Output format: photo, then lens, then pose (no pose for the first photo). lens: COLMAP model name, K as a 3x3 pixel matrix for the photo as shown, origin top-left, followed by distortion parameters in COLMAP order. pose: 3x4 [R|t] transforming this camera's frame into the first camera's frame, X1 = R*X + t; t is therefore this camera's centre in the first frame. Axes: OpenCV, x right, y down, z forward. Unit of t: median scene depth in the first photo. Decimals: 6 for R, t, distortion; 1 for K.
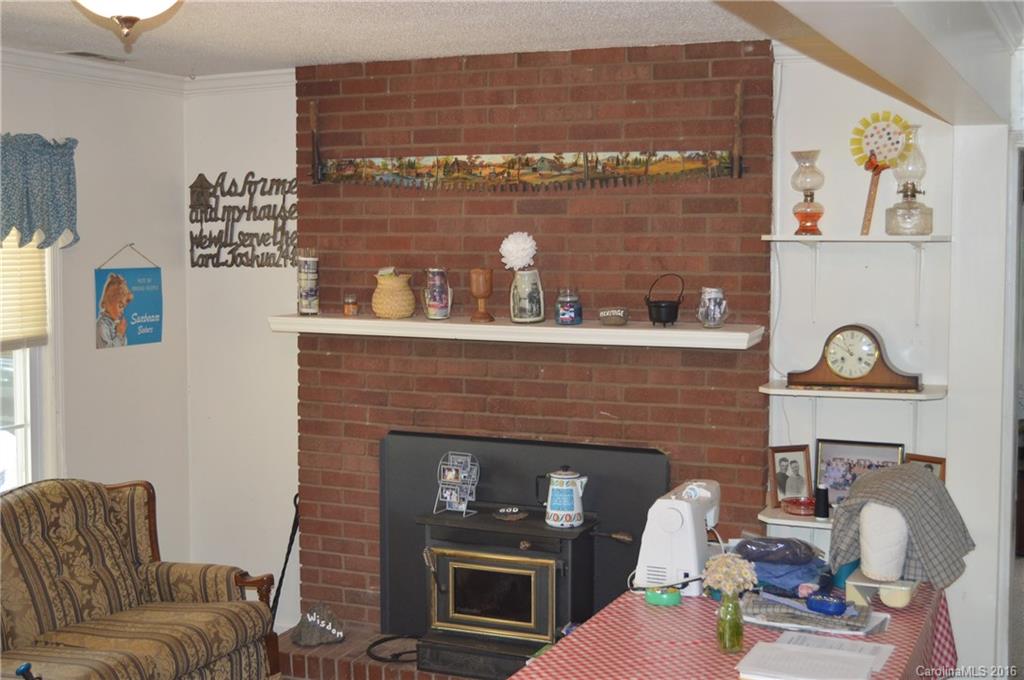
lens RADIAL K [[1368.8, 0, 512.0], [0, 1368.8, 340.0], [0, 0, 1]] dist [-0.017286, -0.015683]
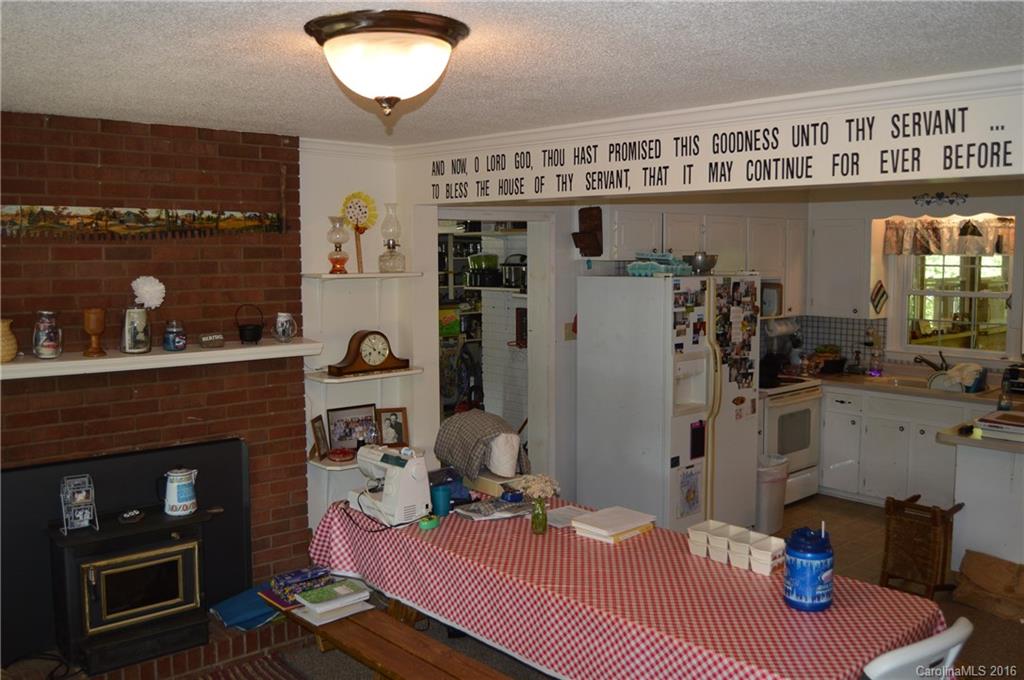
lens RADIAL K [[925.7, 0, 512.0], [0, 925.7, 340.0], [0, 0, 1]] dist [-0.049134, -0.002024]
pose [[0.412906, -0.090487, 0.906268, -0.566109], [0.065723, 0.995419, 0.069444, -0.056548], [-0.908399, 0.030888, 0.416961, 0.375549]]
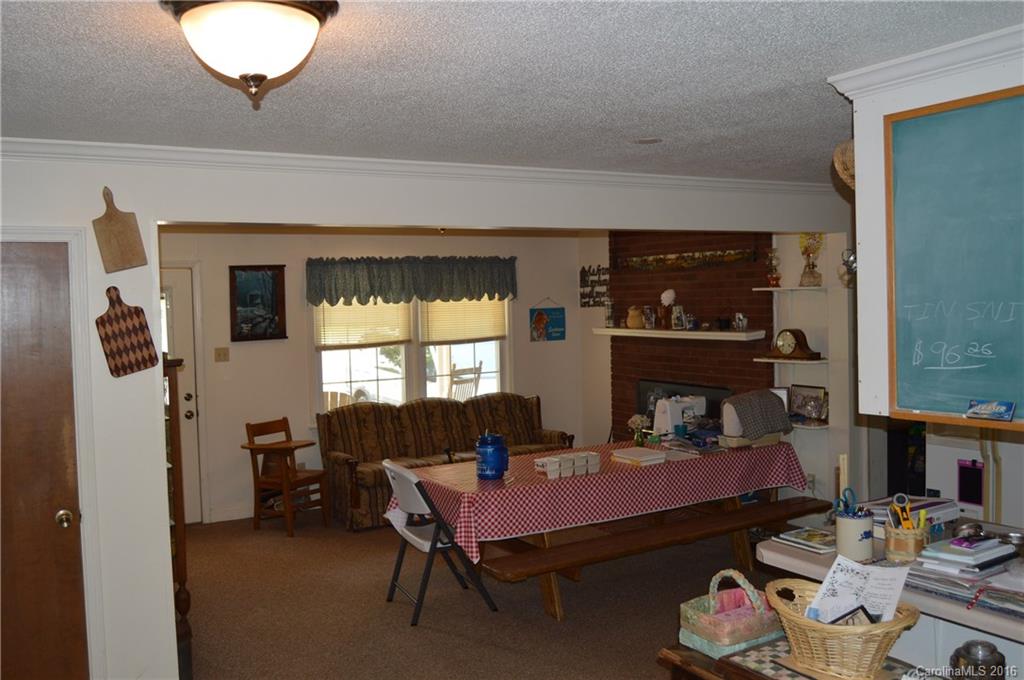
lens RADIAL K [[925.7, 0, 512.0], [0, 925.7, 340.0], [0, 0, 1]] dist [-0.049134, -0.002024]
pose [[0.816494, 0.002636, -0.577348, 0.650880], [-0.012783, 0.999827, -0.013513, 0.027309], [0.577212, 0.018414, 0.816387, -0.377264]]
